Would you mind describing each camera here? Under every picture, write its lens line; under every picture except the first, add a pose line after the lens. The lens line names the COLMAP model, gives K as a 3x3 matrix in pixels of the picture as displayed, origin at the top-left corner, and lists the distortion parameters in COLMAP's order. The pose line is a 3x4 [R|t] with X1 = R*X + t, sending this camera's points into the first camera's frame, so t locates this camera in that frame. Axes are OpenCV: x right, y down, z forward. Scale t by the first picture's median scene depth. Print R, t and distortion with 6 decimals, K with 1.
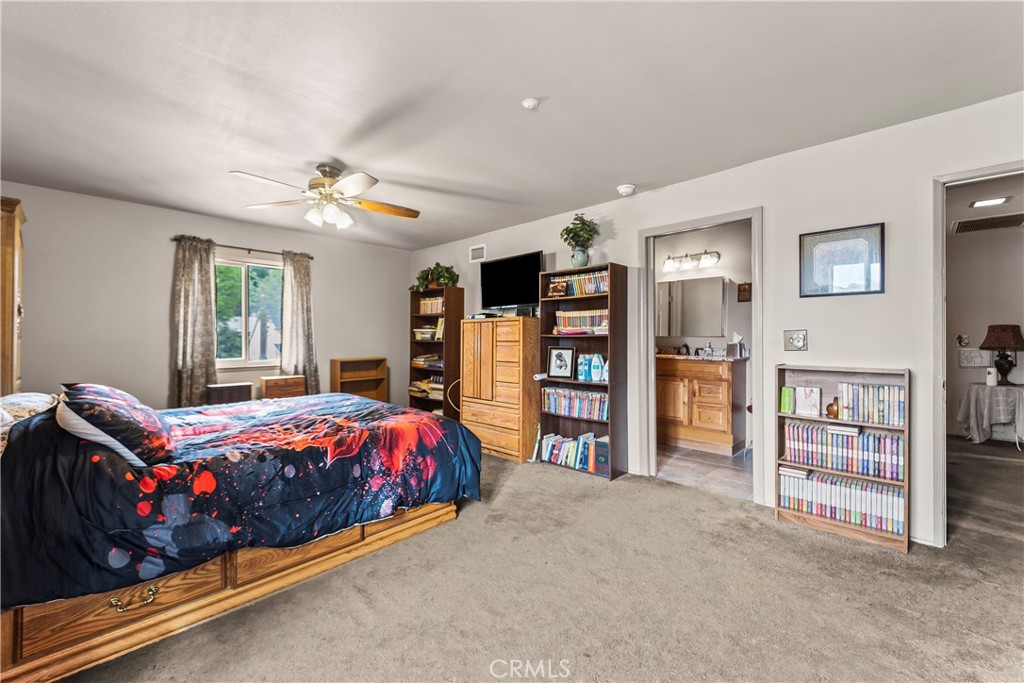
lens RADIAL K [[410.9, 0, 514.3], [0, 410.9, 343.8], [0, 0, 1]] dist [0.001113, 0.000108]
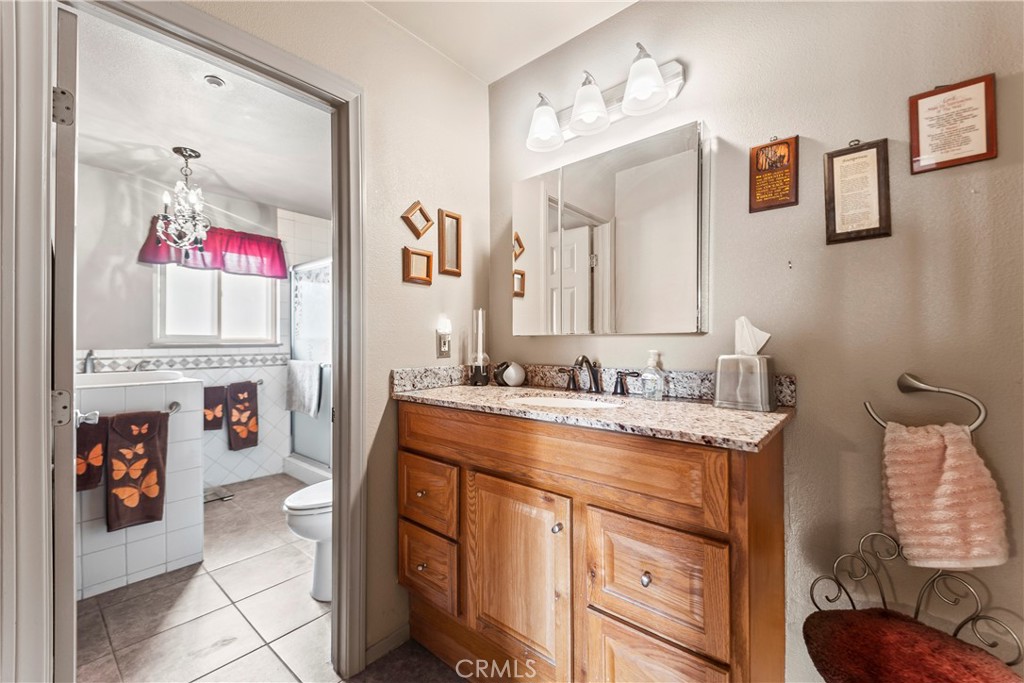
lens RADIAL K [[410.9, 0, 514.3], [0, 410.9, 343.8], [0, 0, 1]] dist [0.001113, 0.000108]
pose [[0.998309, -0.007824, 0.057609, 0.460517], [0.008707, 0.999848, -0.015109, -0.010216], [-0.057482, 0.015585, 0.998225, 0.918385]]
